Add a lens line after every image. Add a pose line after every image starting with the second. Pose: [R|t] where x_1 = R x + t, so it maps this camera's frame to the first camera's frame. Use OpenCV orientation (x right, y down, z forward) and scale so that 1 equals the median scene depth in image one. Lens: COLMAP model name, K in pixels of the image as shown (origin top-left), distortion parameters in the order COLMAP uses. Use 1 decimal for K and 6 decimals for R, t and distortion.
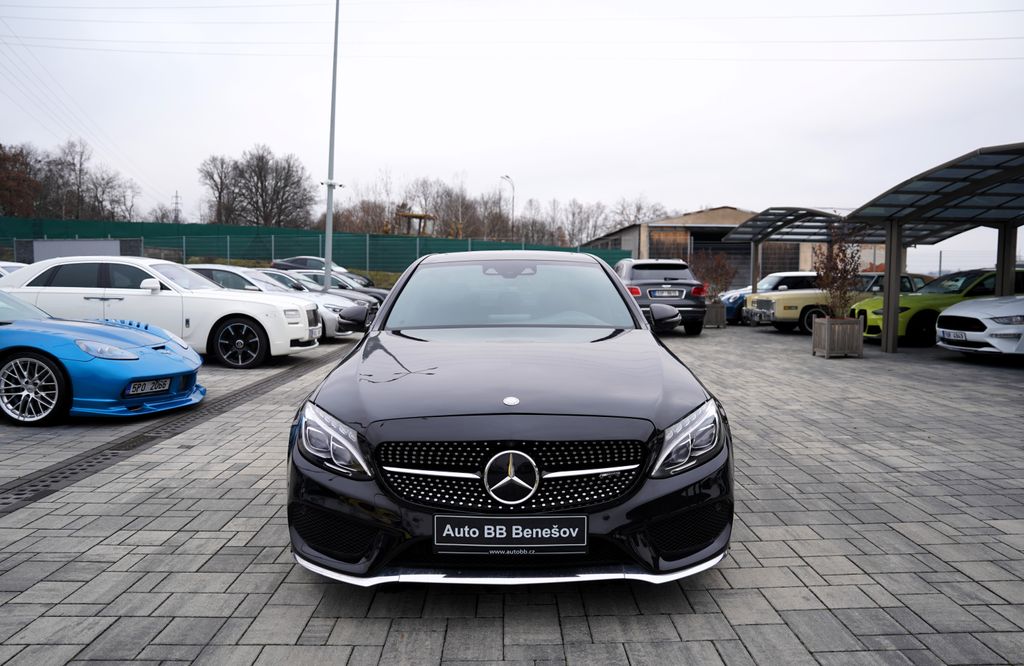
lens RADIAL K [[720.2, 0, 513.1], [0, 720.2, 316.4], [0, 0, 1]] dist [-0.098332, 0.055856]
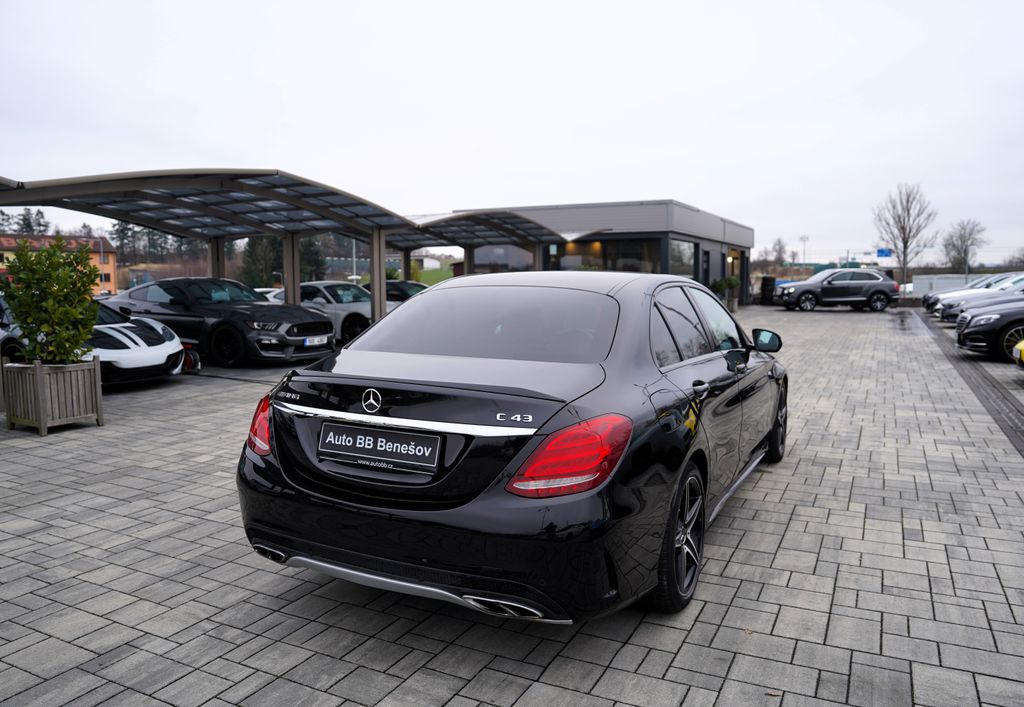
lens RADIAL K [[743.4, 0, 517.5], [0, 743.4, 329.3], [0, 0, 1]] dist [-0.097629, 0.056586]
pose [[-0.889700, -0.029559, 0.455588, -0.404504], [0.024703, 0.993323, 0.112690, -0.150957], [-0.455877, 0.111515, -0.883029, 2.201361]]
